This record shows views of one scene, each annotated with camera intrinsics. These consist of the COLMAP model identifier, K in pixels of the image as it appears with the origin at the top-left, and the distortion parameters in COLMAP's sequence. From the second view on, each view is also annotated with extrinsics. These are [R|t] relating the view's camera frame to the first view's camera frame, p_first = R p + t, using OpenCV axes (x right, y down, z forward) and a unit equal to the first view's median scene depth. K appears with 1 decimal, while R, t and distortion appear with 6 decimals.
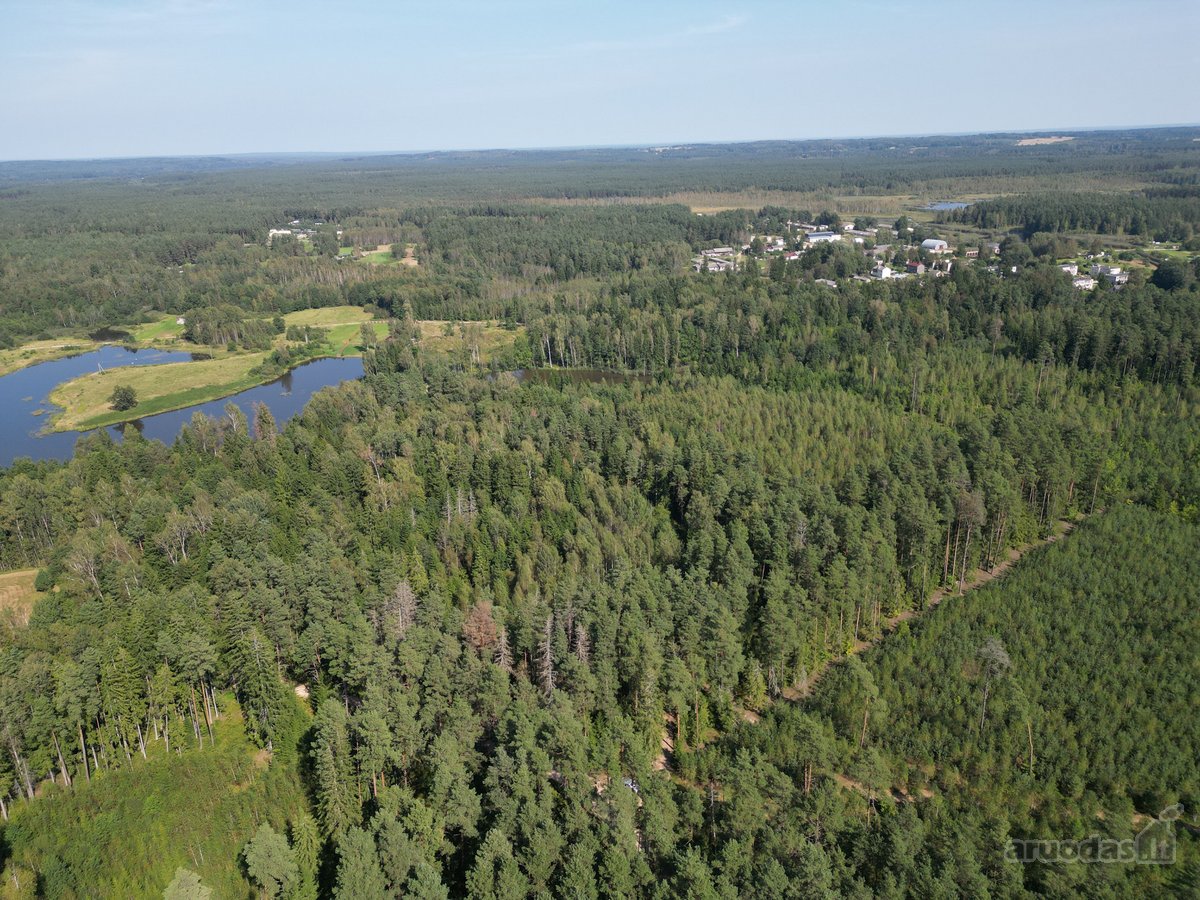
lens RADIAL K [[837.9, 0, 600.0], [0, 837.9, 450.0], [0, 0, 1]] dist [0.071353, -0.063421]
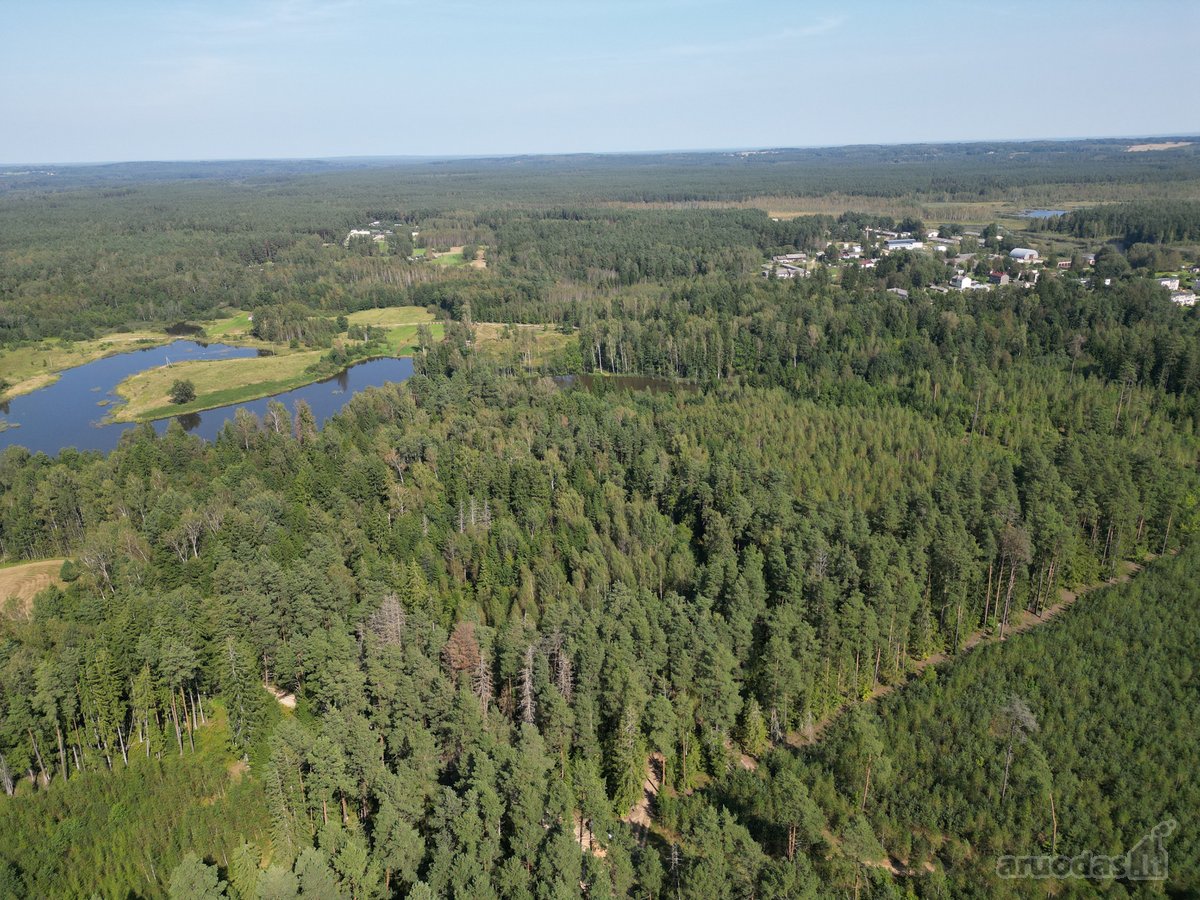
lens RADIAL K [[837.9, 0, 600.0], [0, 837.9, 450.0], [0, 0, 1]] dist [0.071353, -0.063421]
pose [[0.995213, 0.037185, -0.090380, 0.029182], [-0.037578, 0.999290, -0.002650, -0.005487], [0.090218, 0.006033, 0.995904, 0.020837]]
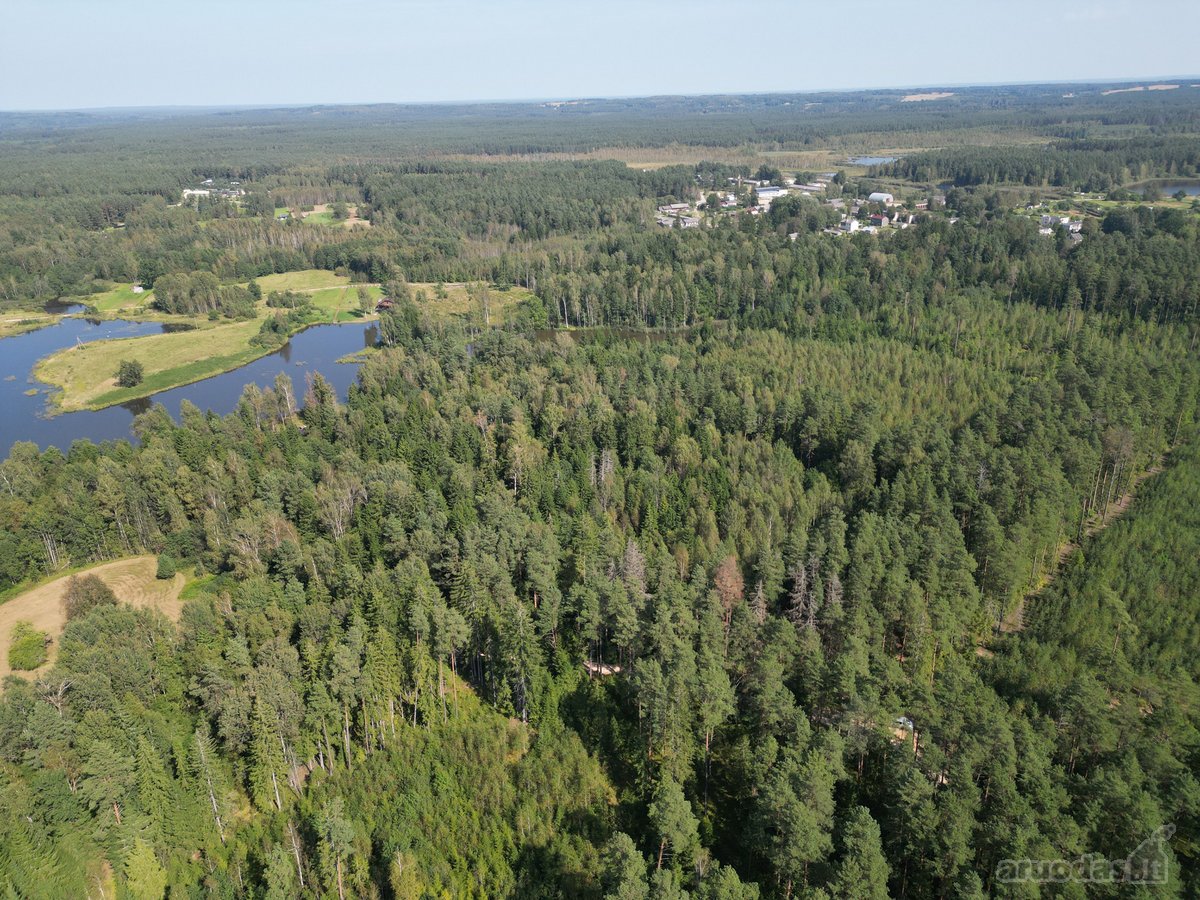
lens RADIAL K [[837.9, 0, 600.0], [0, 837.9, 450.0], [0, 0, 1]] dist [0.071353, -0.063421]
pose [[0.991995, -0.047120, 0.117155, -0.129921], [0.041713, 0.997967, 0.048185, -0.000658], [-0.119187, -0.042913, 0.991944, 0.009768]]
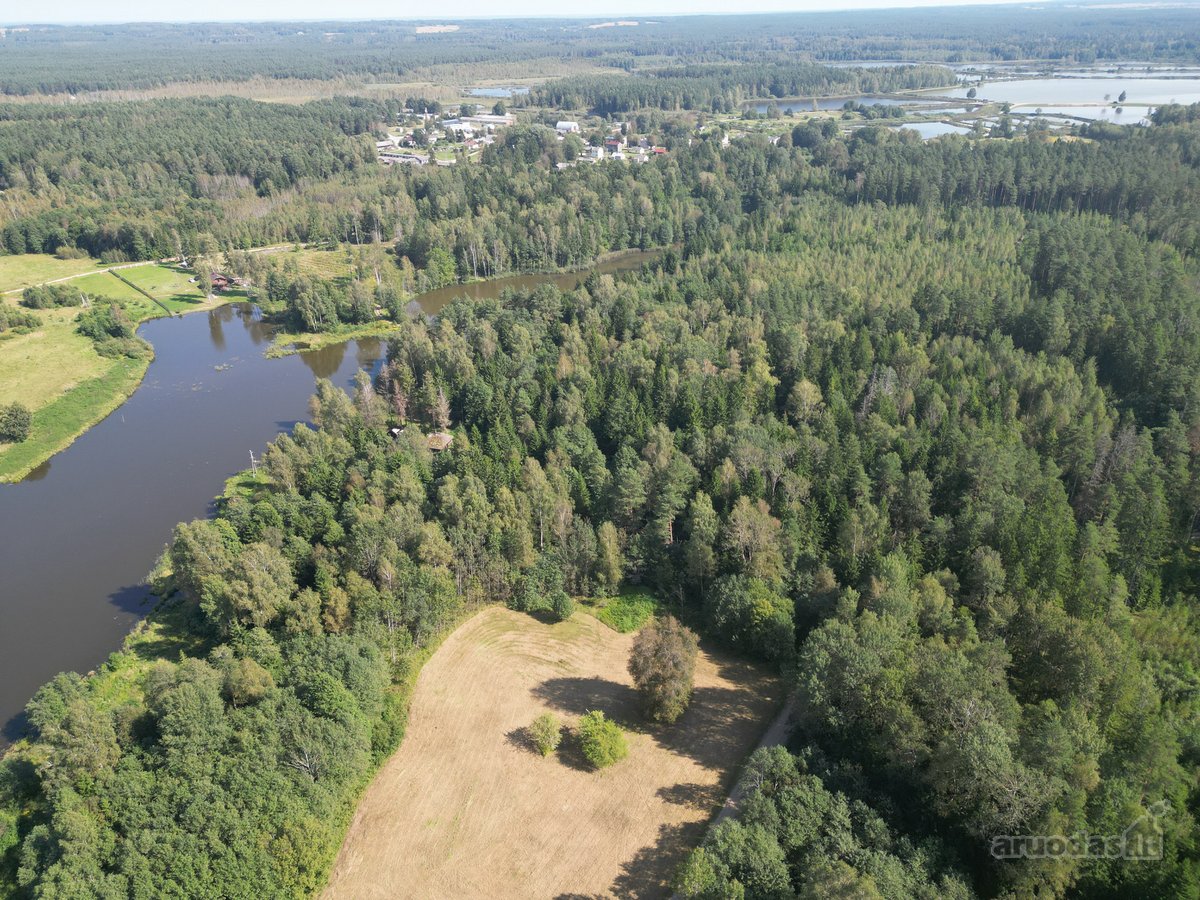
lens RADIAL K [[837.9, 0, 600.0], [0, 837.9, 450.0], [0, 0, 1]] dist [0.071353, -0.063421]
pose [[0.779783, -0.273778, 0.563013, -0.466310], [0.209553, 0.961578, 0.177355, -0.050012], [-0.589937, -0.020317, 0.807193, 0.176150]]
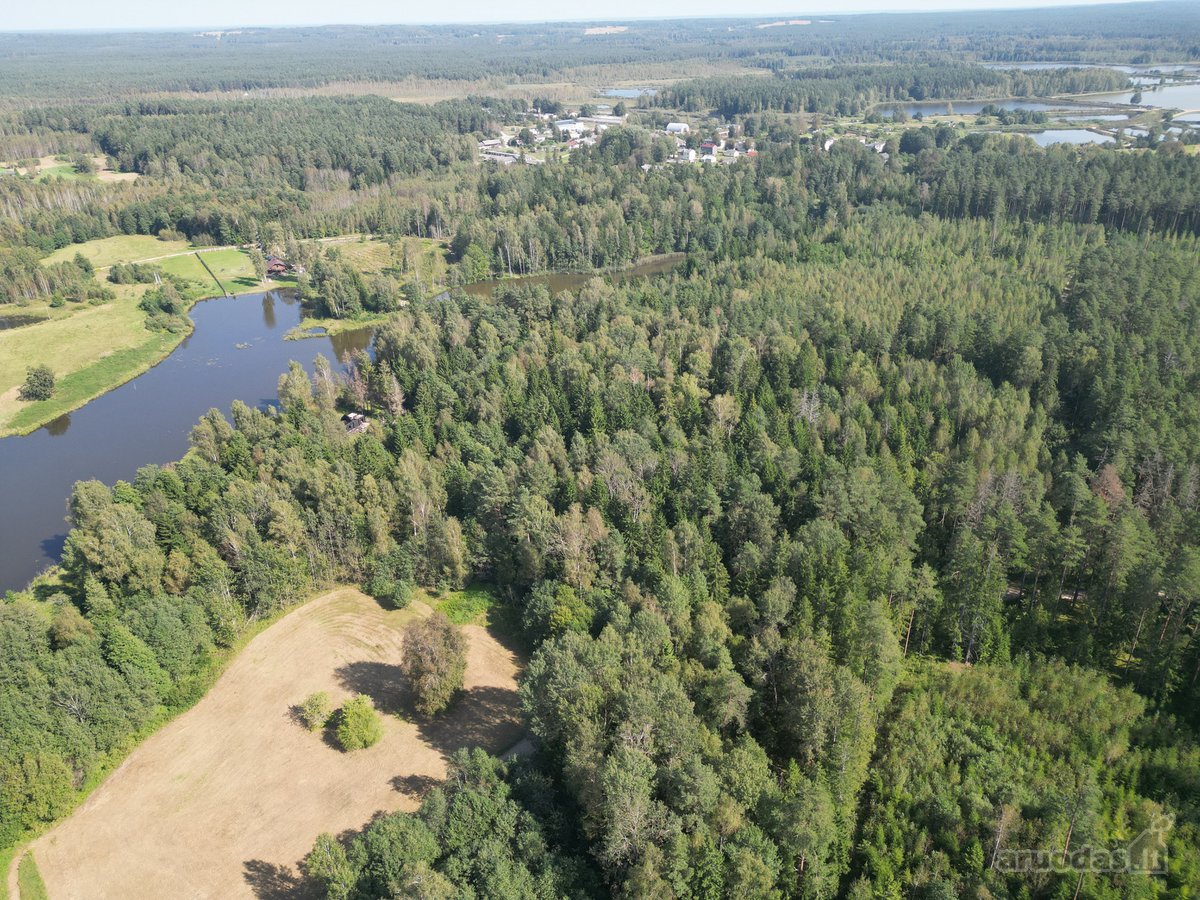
lens RADIAL K [[837.9, 0, 600.0], [0, 837.9, 450.0], [0, 0, 1]] dist [0.071353, -0.063421]
pose [[0.883384, -0.205090, 0.421392, -0.364647], [0.157107, 0.976727, 0.146018, -0.028753], [-0.441531, -0.062786, 0.895046, 0.109134]]
